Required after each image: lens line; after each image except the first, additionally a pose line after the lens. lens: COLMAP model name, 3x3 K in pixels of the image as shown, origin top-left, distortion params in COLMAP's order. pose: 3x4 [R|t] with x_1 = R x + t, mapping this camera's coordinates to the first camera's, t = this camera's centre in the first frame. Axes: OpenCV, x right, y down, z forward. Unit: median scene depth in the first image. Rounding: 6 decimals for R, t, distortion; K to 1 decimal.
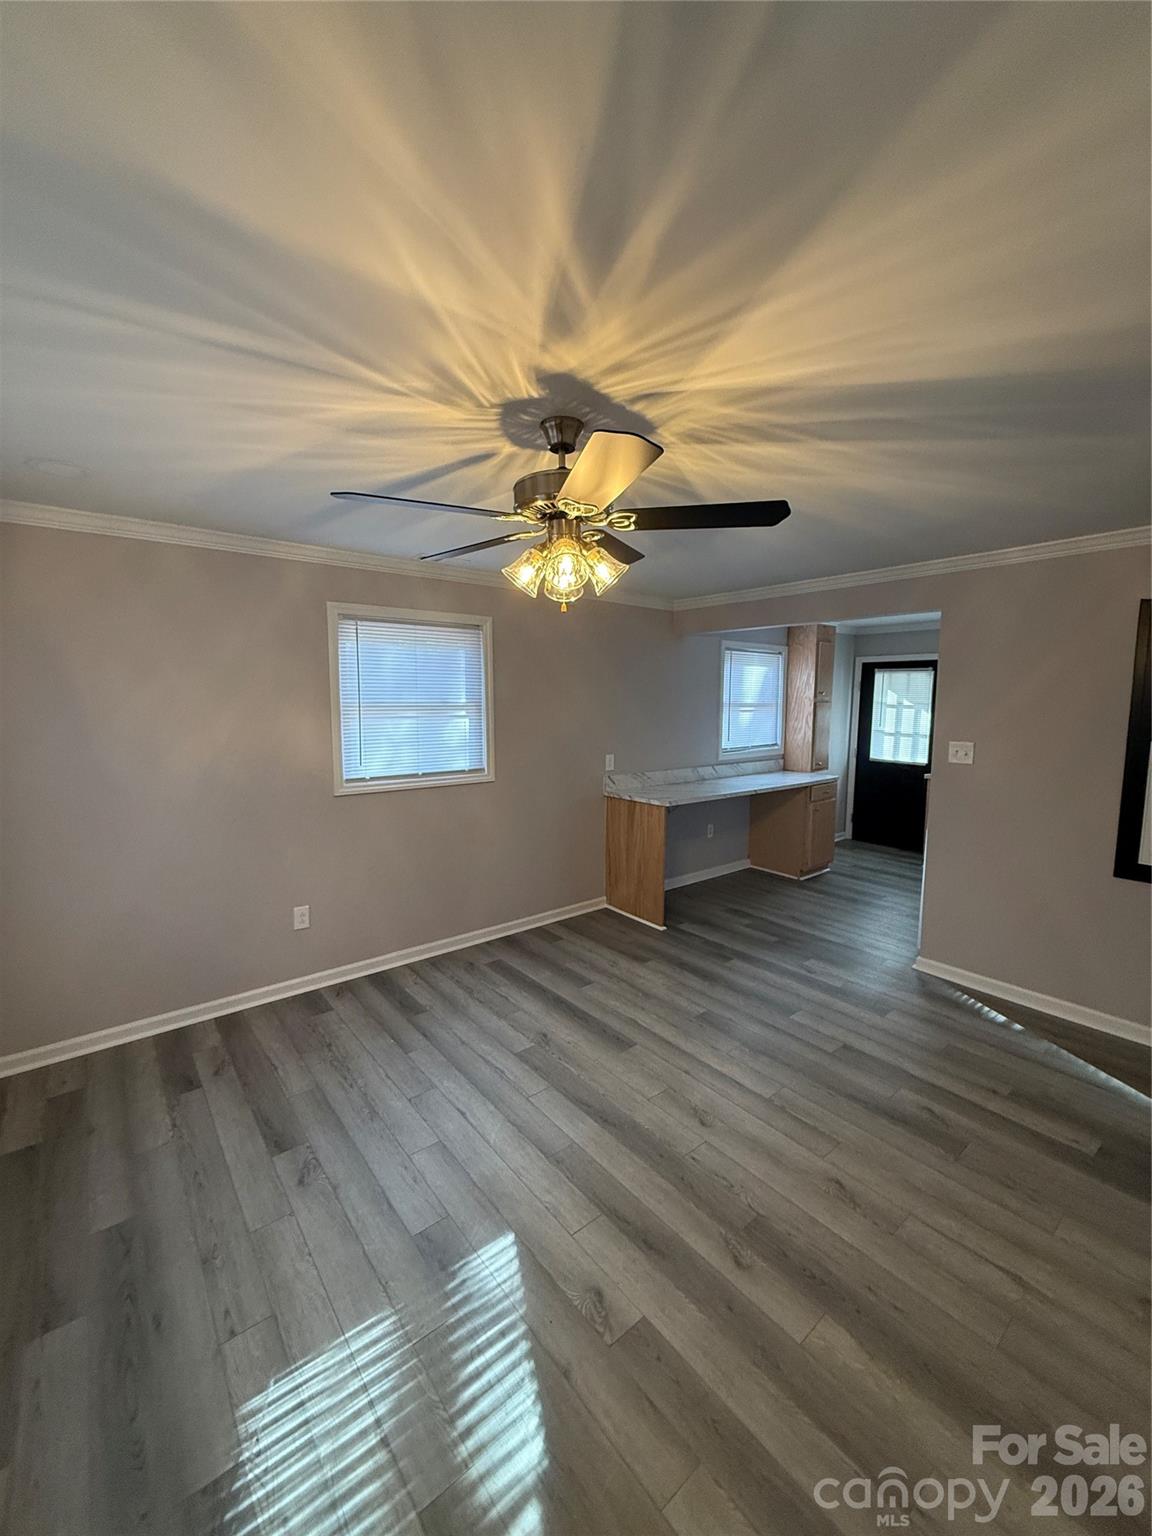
lens RADIAL K [[607.6, 0, 569.8], [0, 607.6, 766.1], [0, 0, 1]] dist [-0.001468, 0.000526]
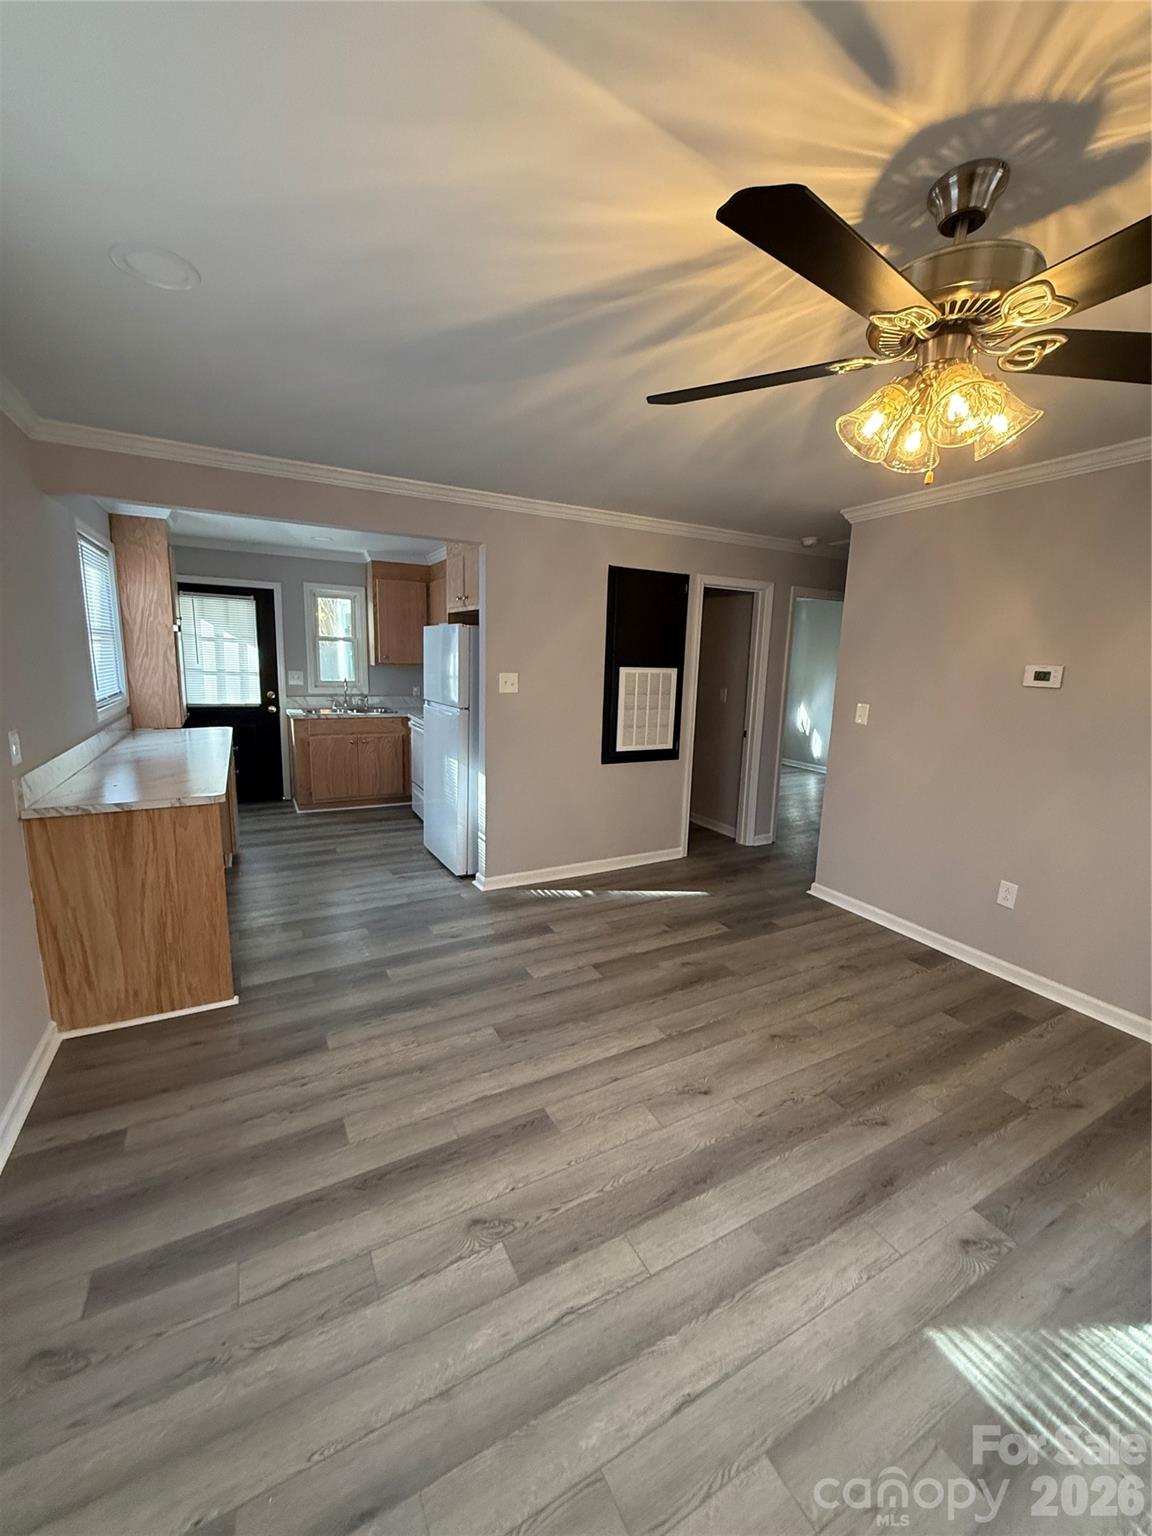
lens RADIAL K [[607.6, 0, 579.7], [0, 607.6, 767.6], [0, 0, 1]] dist [-0.001468, 0.000526]
pose [[0.177888, -0.179754, 0.967494, -0.482852], [0.079828, 0.982570, 0.167878, -0.053548], [-0.980807, 0.047370, 0.189137, 0.769966]]
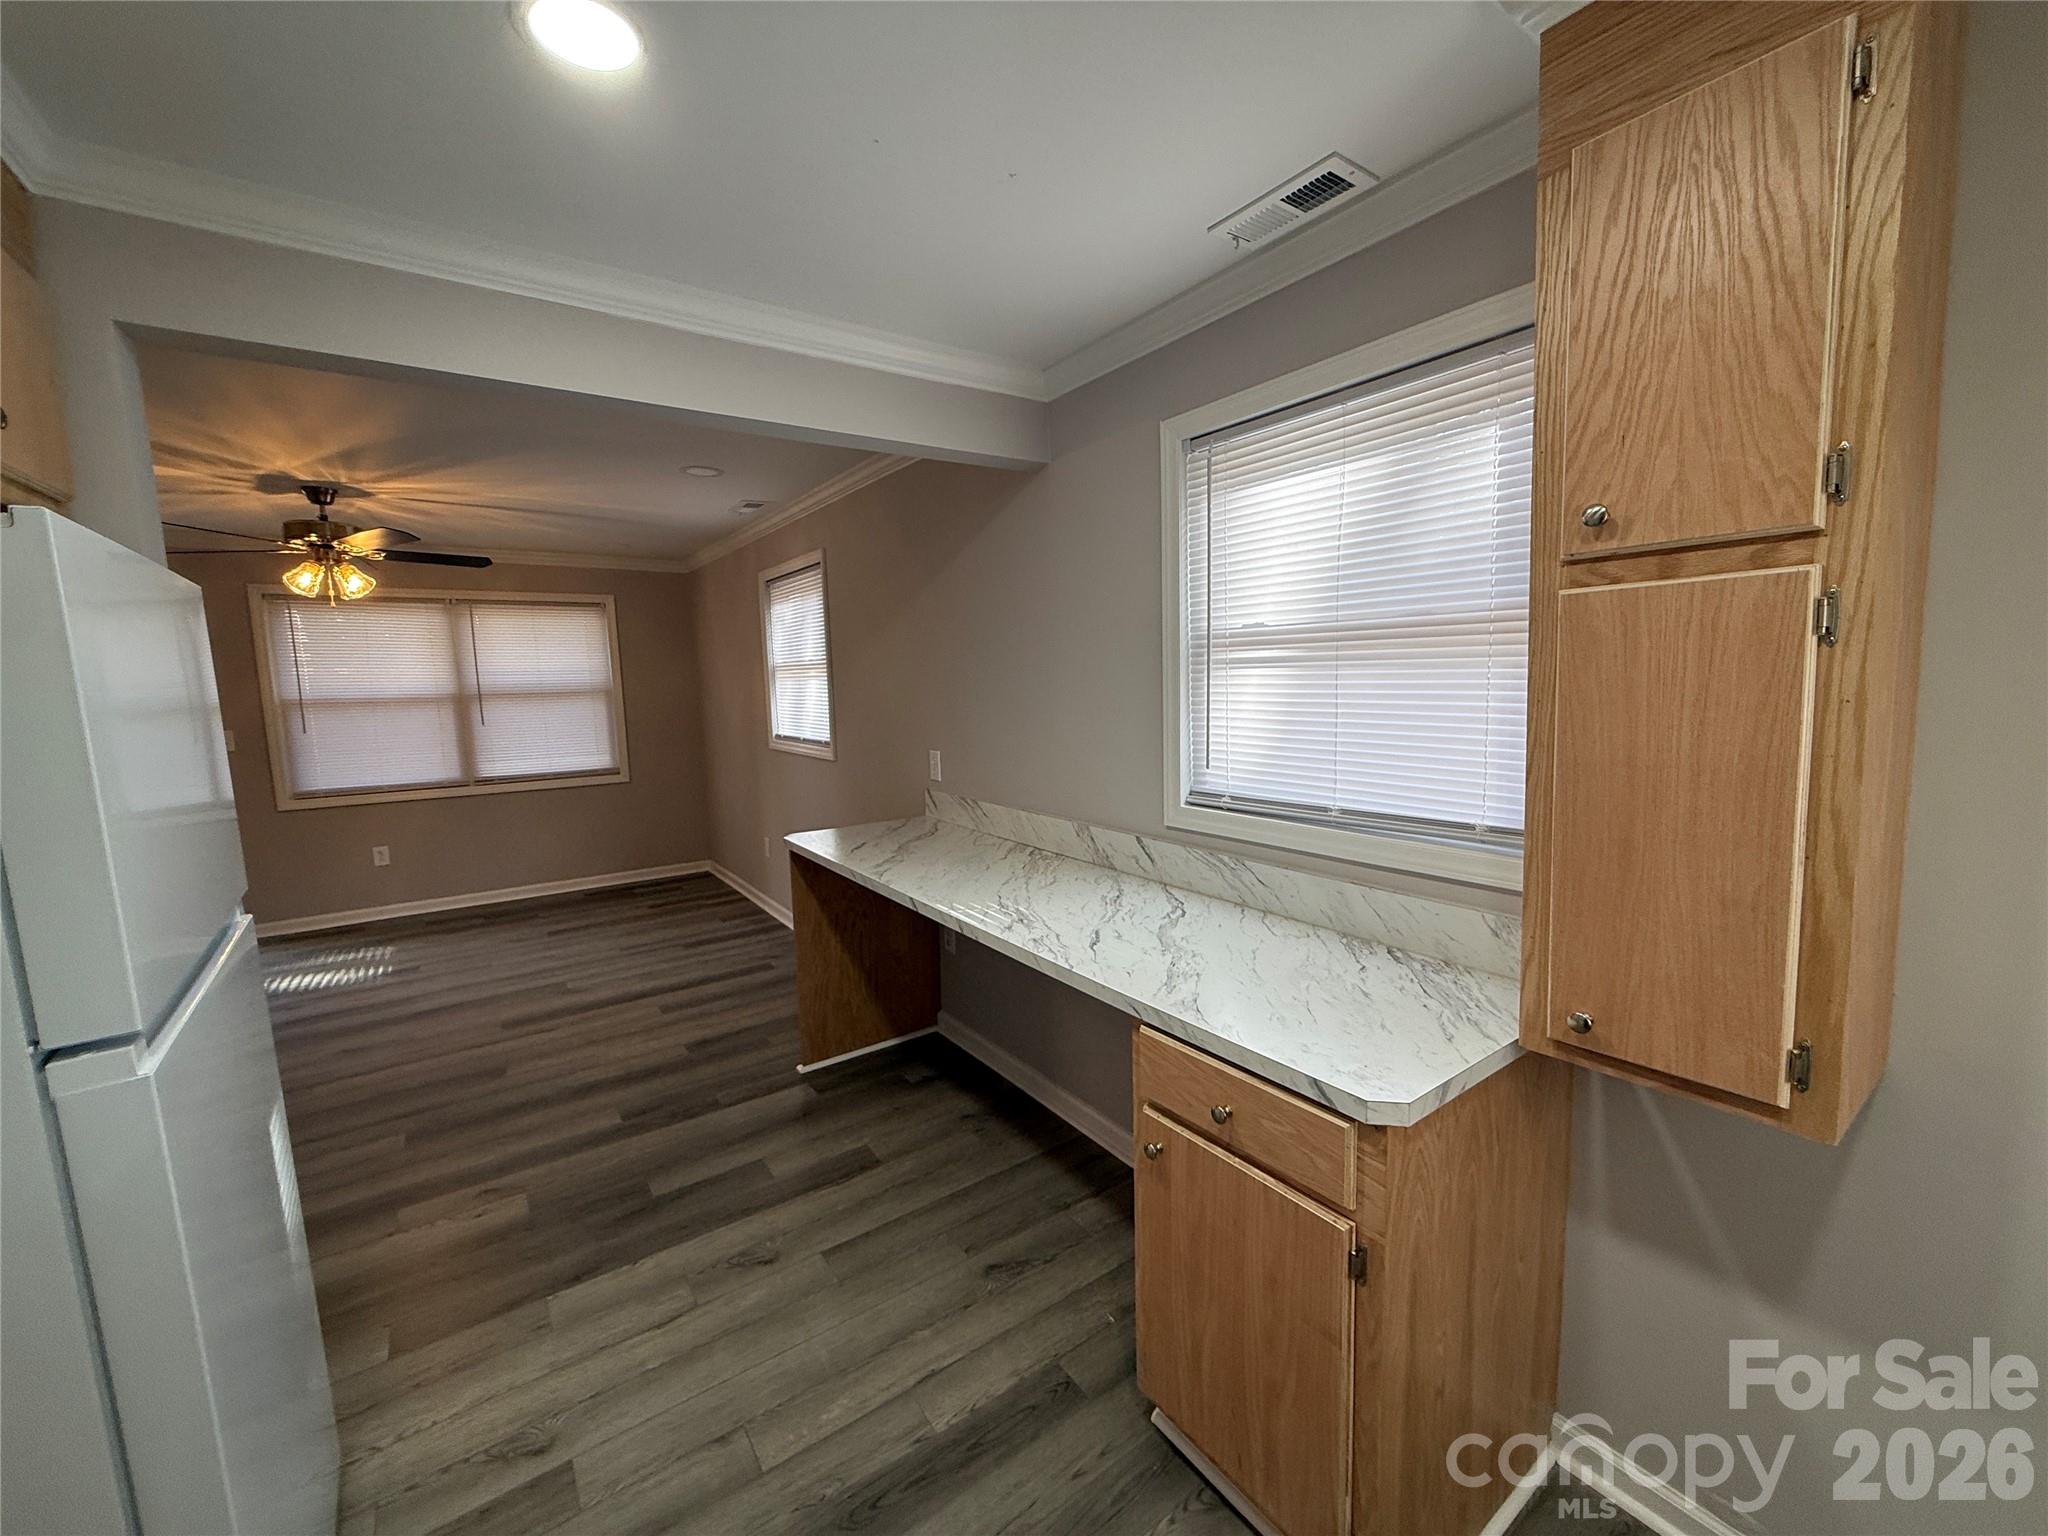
lens RADIAL K [[810.2, 0, 1023.0], [0, 810.2, 768.0], [0, 0, 1]] dist [-0.001468, 0.000526]
pose [[-0.057127, 0.115783, -0.991630, 1.197823], [-0.084574, 0.989121, 0.120362, -0.149659], [0.994778, 0.090742, -0.046713, 1.739222]]
